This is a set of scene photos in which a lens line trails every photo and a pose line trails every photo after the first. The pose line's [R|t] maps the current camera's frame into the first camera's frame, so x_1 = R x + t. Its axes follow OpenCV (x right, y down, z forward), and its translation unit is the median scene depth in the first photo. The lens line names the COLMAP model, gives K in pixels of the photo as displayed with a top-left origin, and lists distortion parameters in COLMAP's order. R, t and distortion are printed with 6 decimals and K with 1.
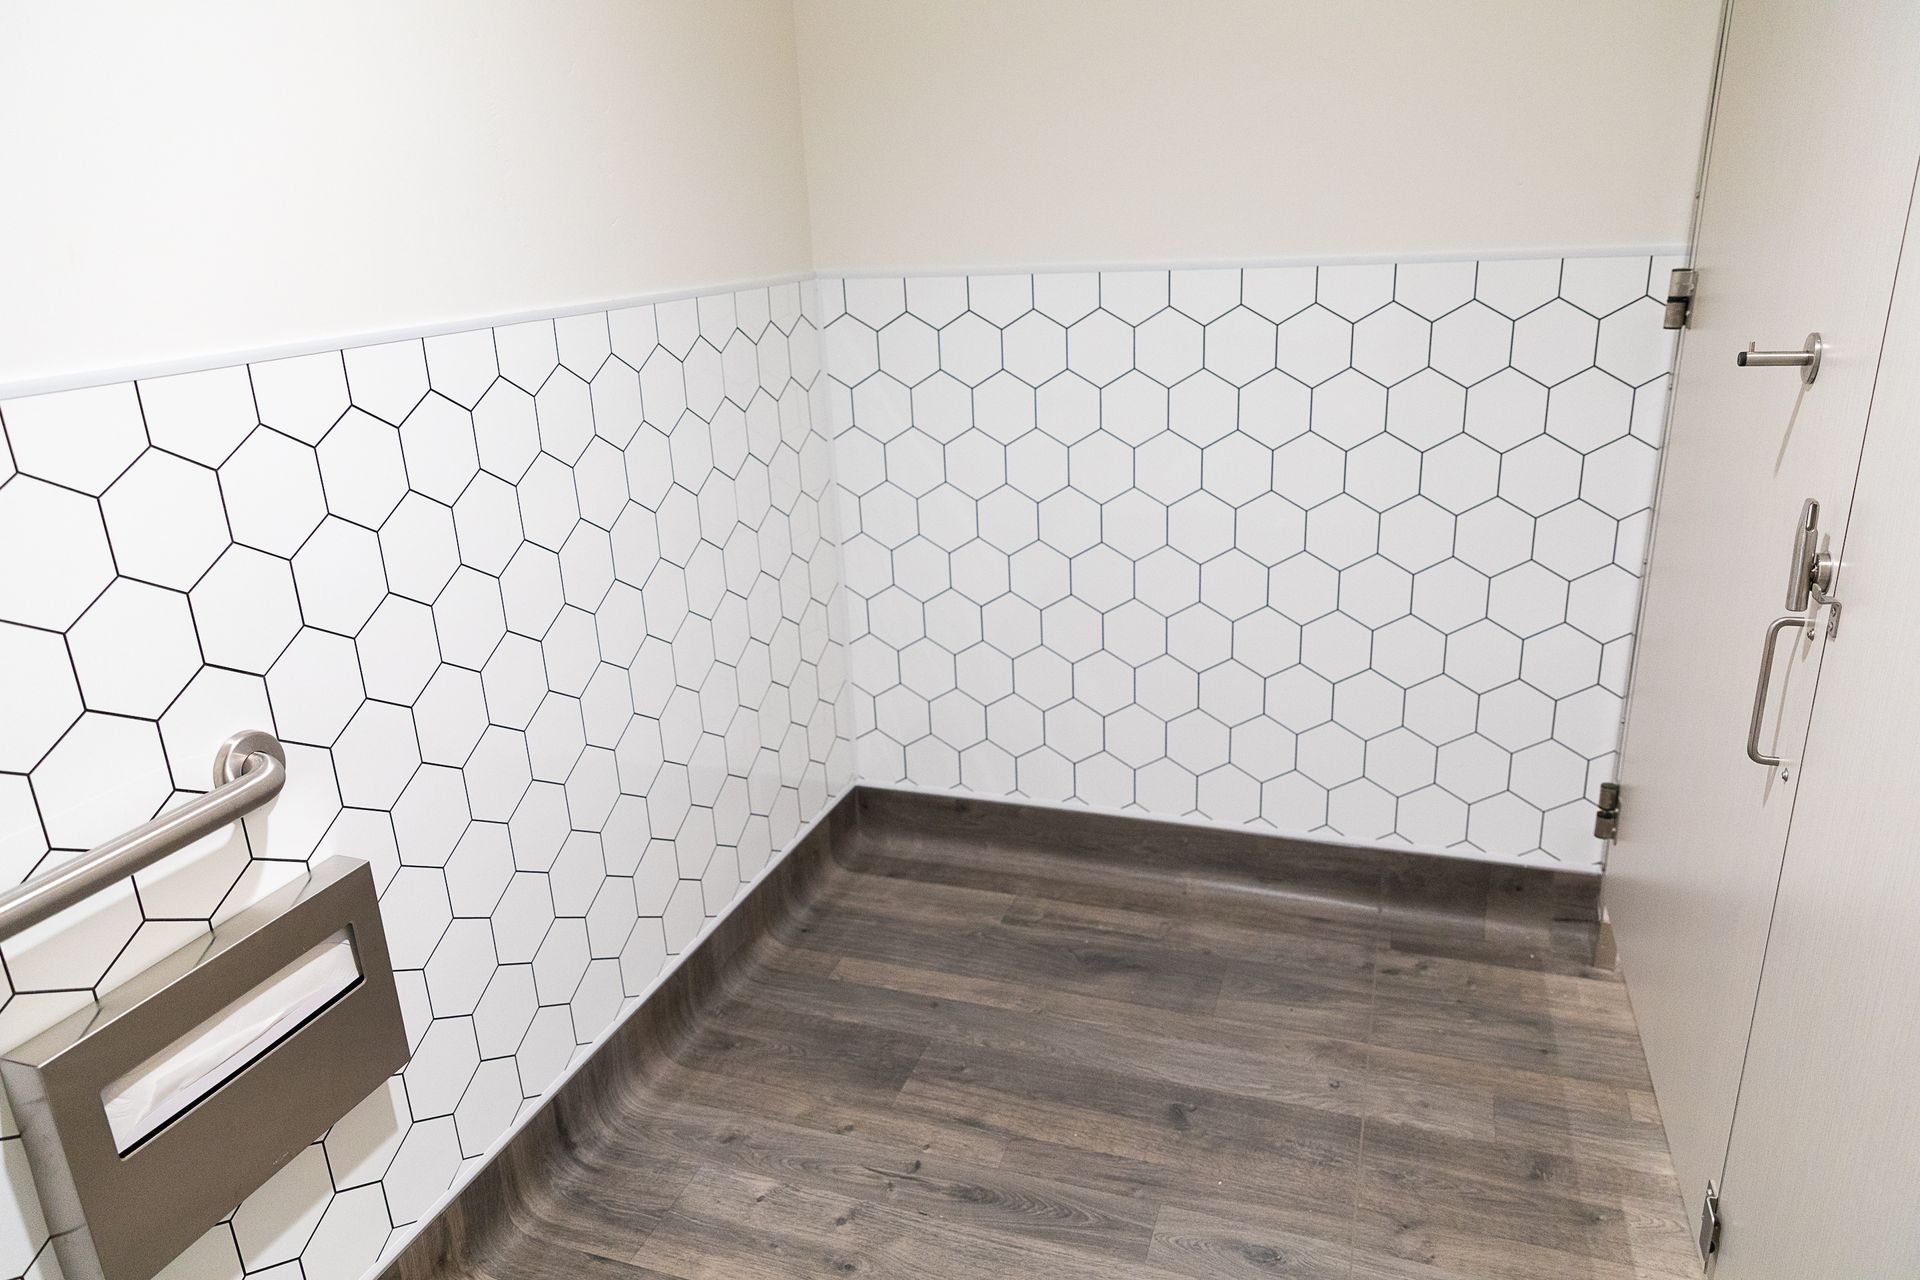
lens RADIAL K [[1272.8, 0, 953.6], [0, 1272.8, 693.4], [0, 0, 1]] dist [0.020464, -0.004515]
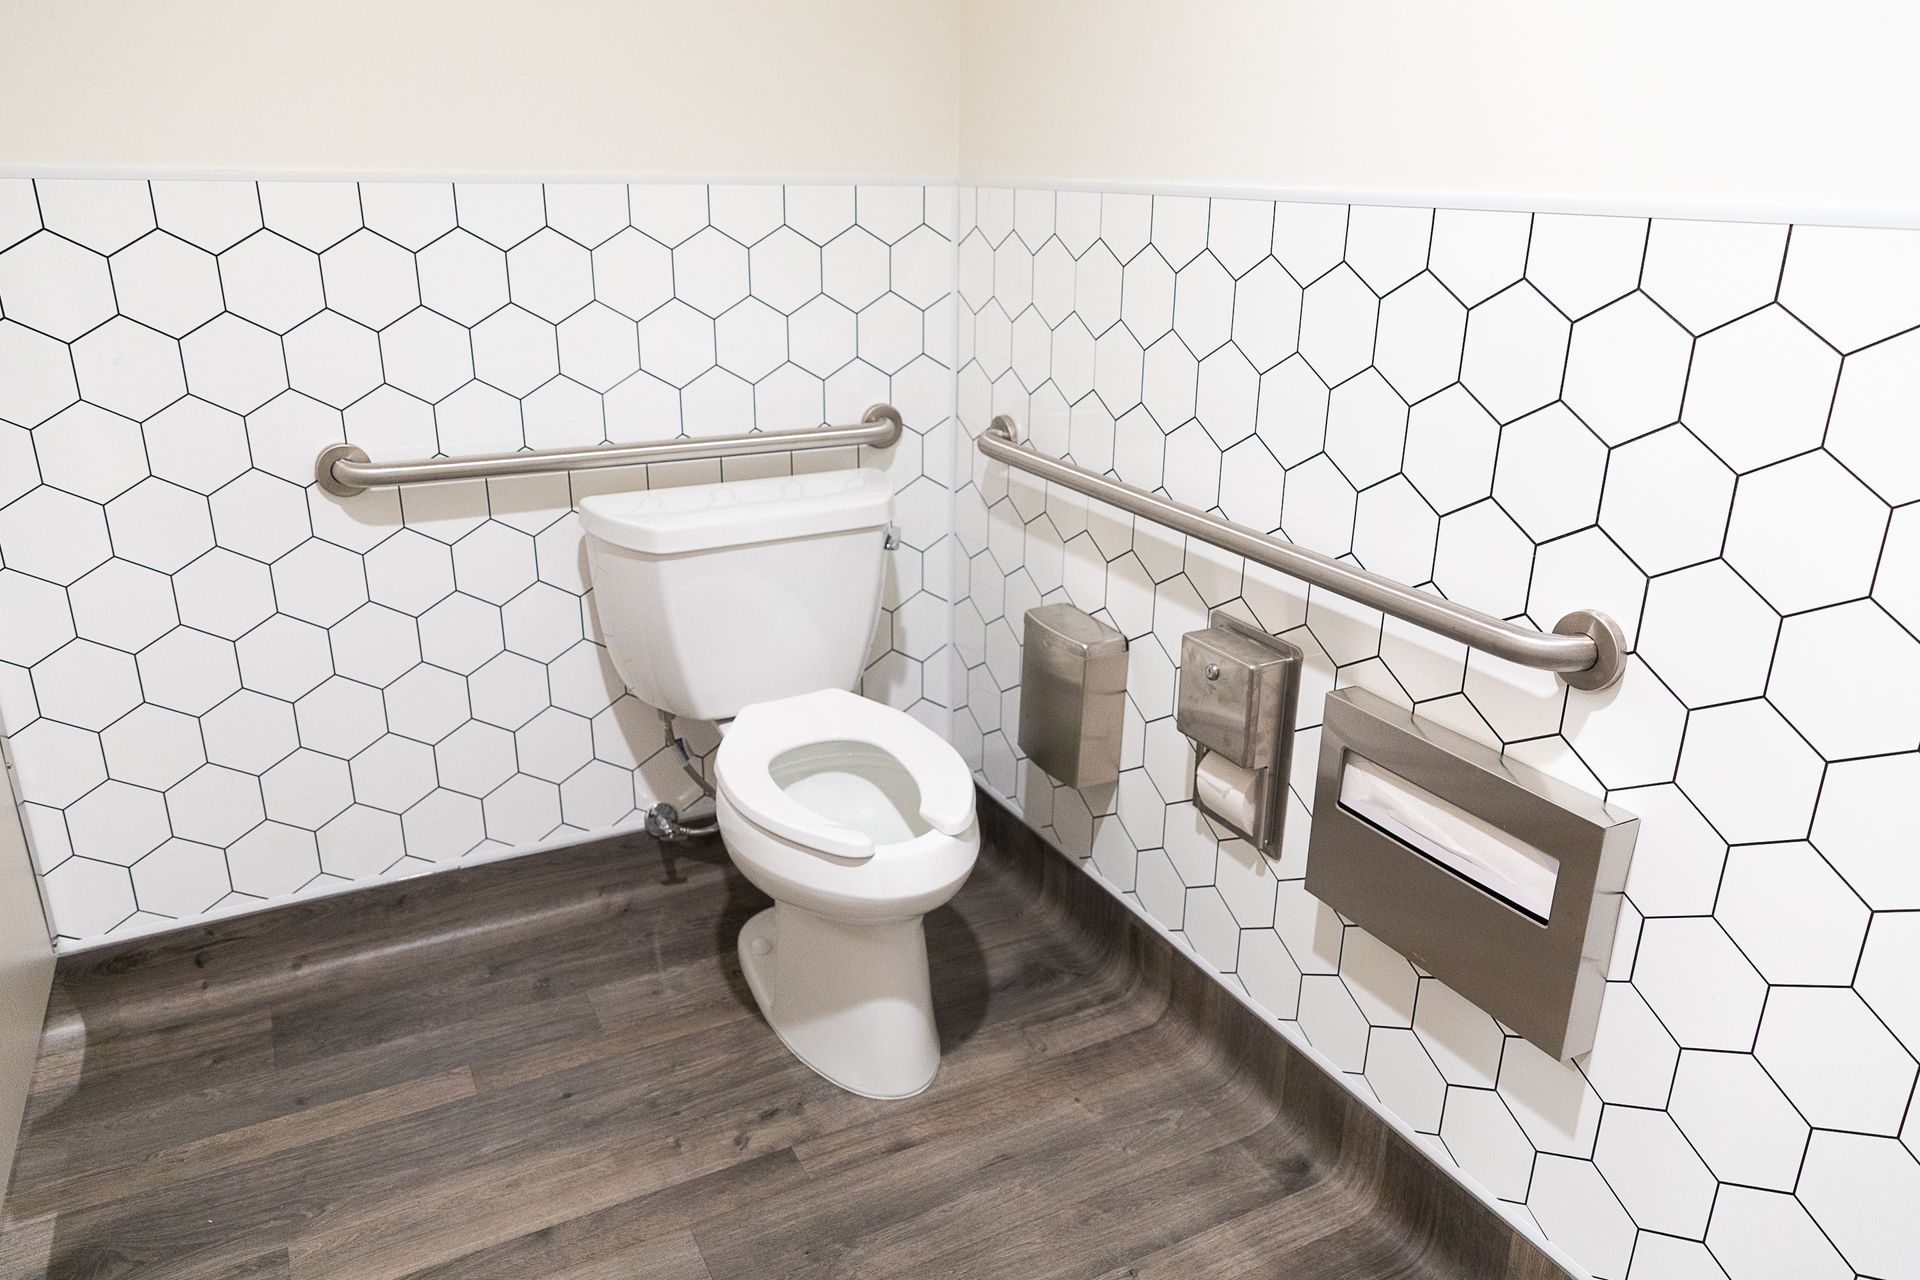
lens RADIAL K [[1287.7, 0, 947.9], [0, 1287.7, 647.6], [0, 0, 1]] dist [0.020162, -0.002884]
pose [[-0.678089, 0.279925, -0.679586, 0.753830], [-0.239391, 0.790094, 0.564308, -0.491934], [0.694901, 0.545337, -0.468743, 1.346619]]
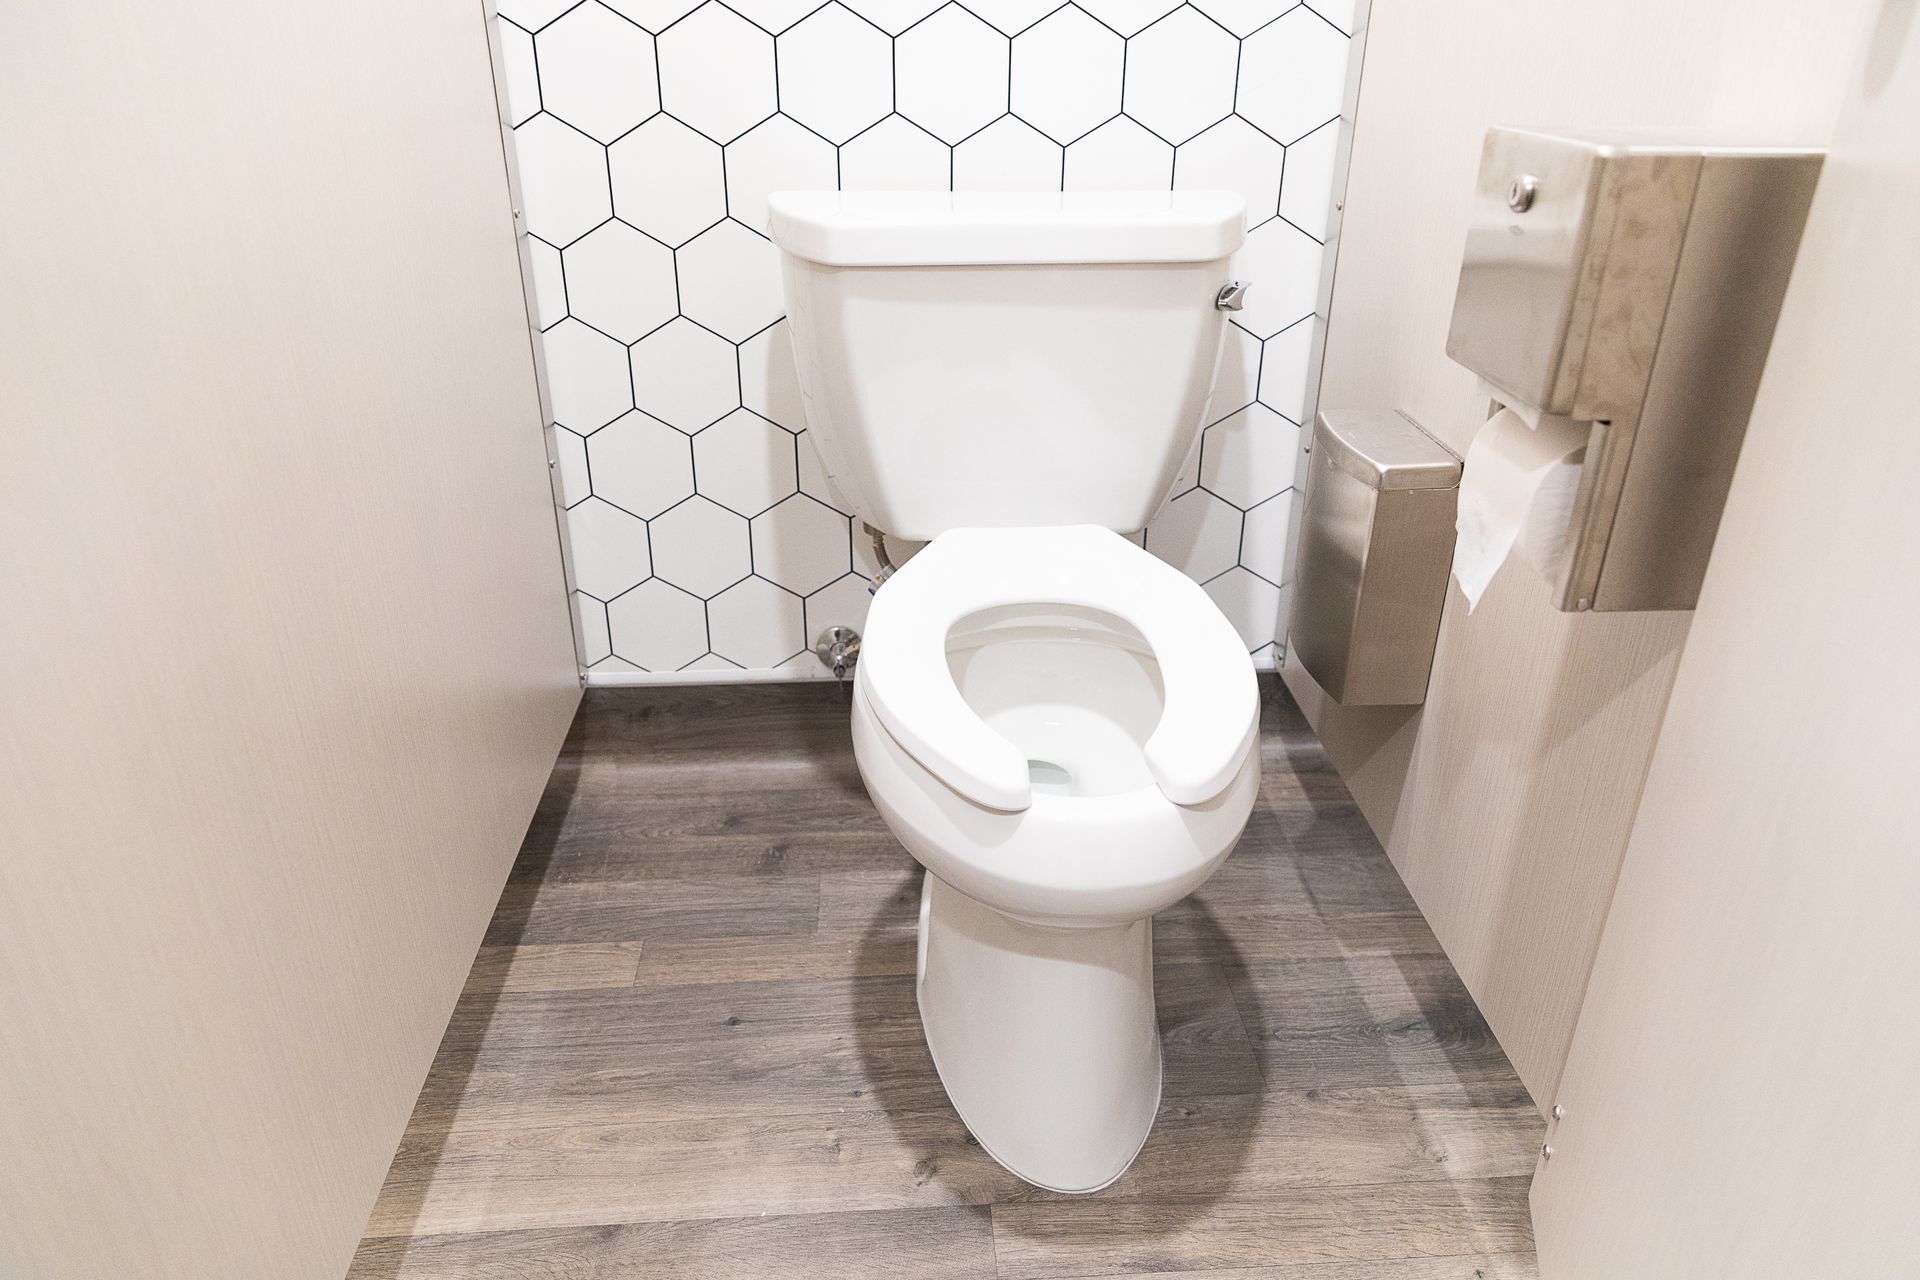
lens RADIAL K [[1272.8, 0, 975.9], [0, 1272.8, 636.4], [0, 0, 1]] dist [0.020464, -0.004515]
pose [[-0.911972, 0.209307, -0.352844, 0.504465], [-0.114968, 0.695213, 0.709550, -0.296364], [0.393815, 0.687655, -0.609951, 1.227585]]
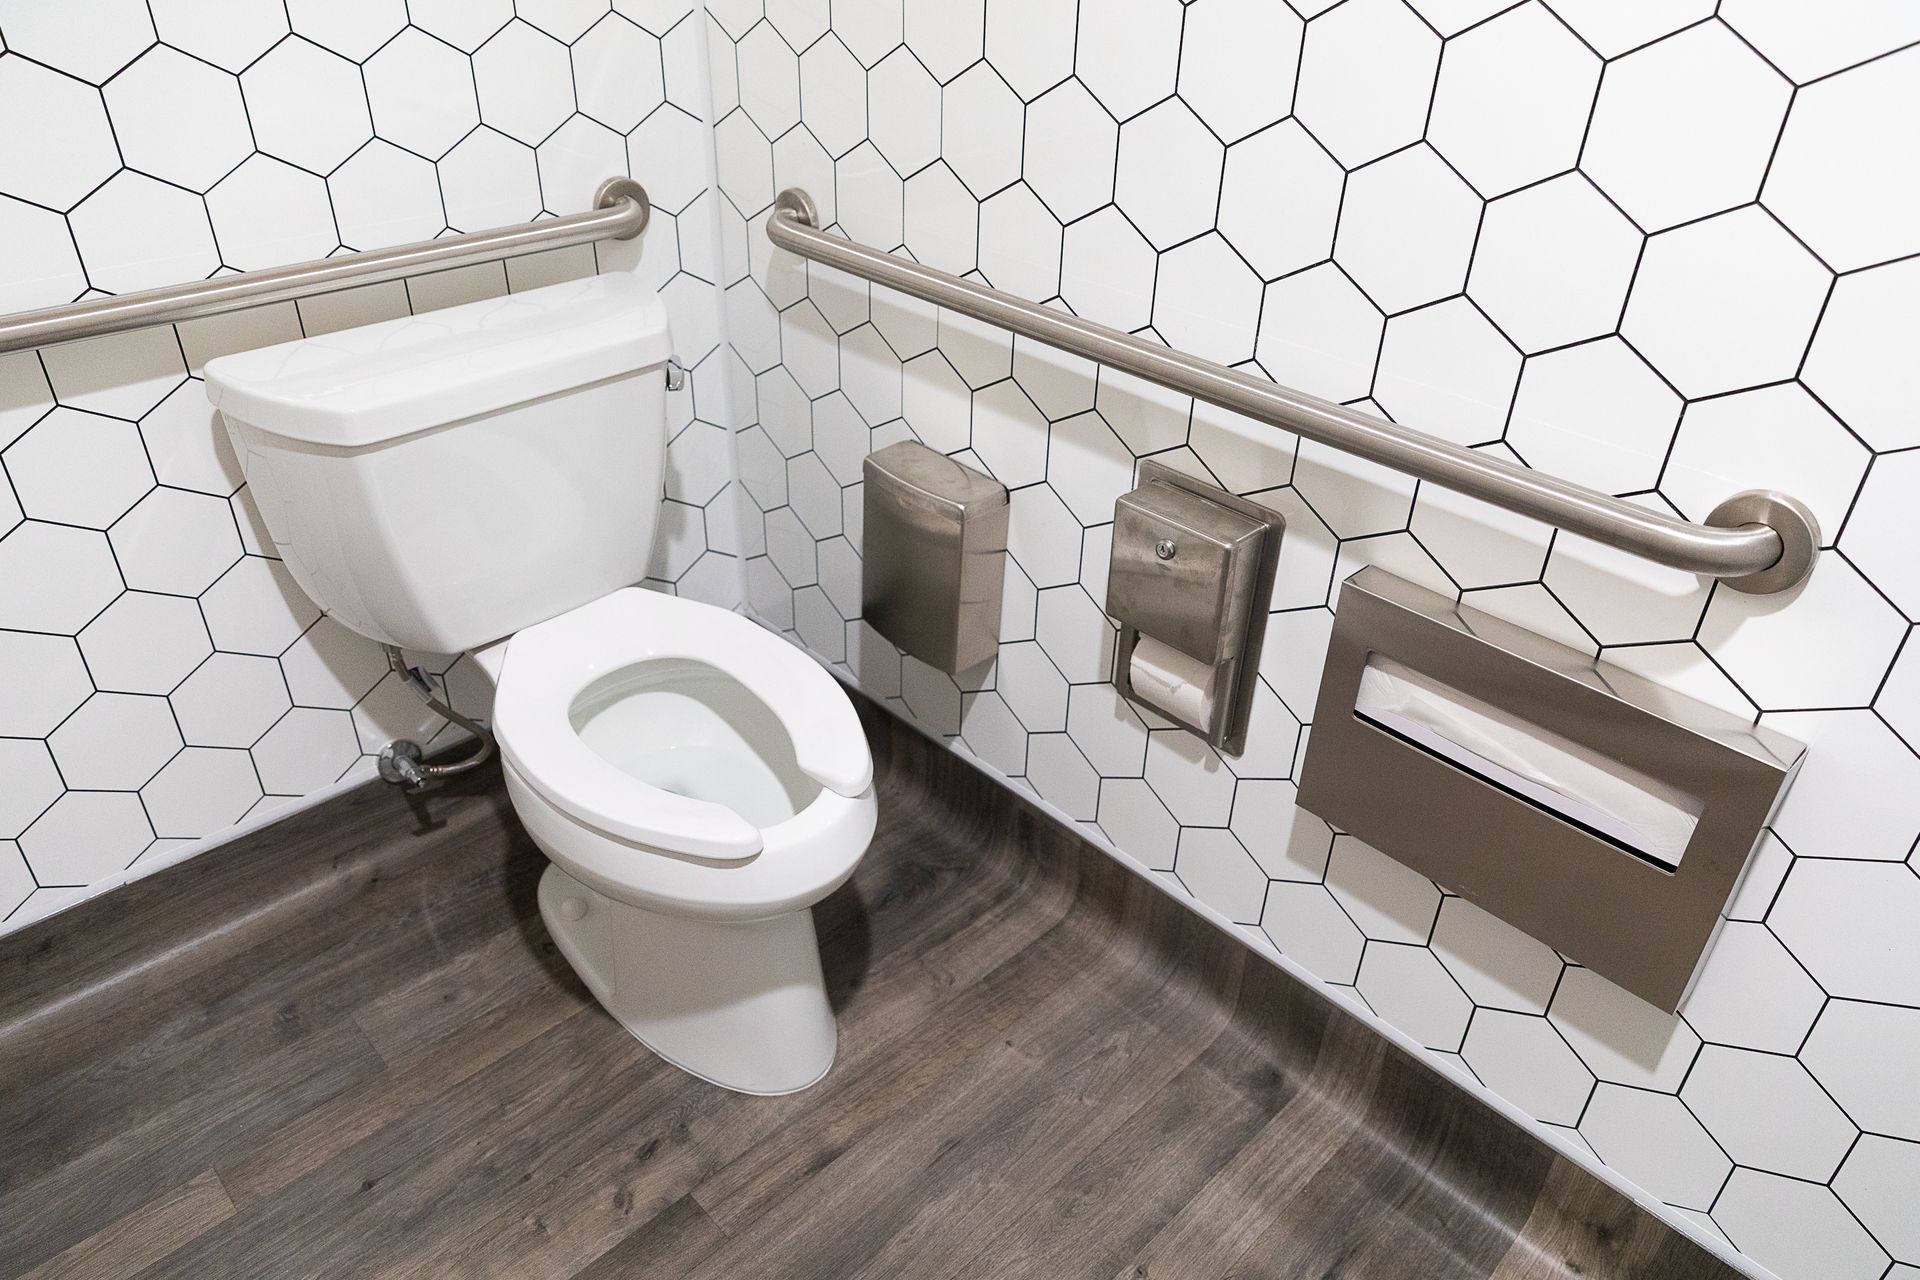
lens RADIAL K [[1272.8, 0, 939.5], [0, 1272.8, 639.0], [0, 0, 1]] dist [0.020464, -0.004515]
pose [[-0.449949, 0.503868, -0.737335, 0.636224], [-0.308582, 0.687059, 0.657819, -0.415000], [0.838047, 0.523514, -0.153657, 1.133278]]
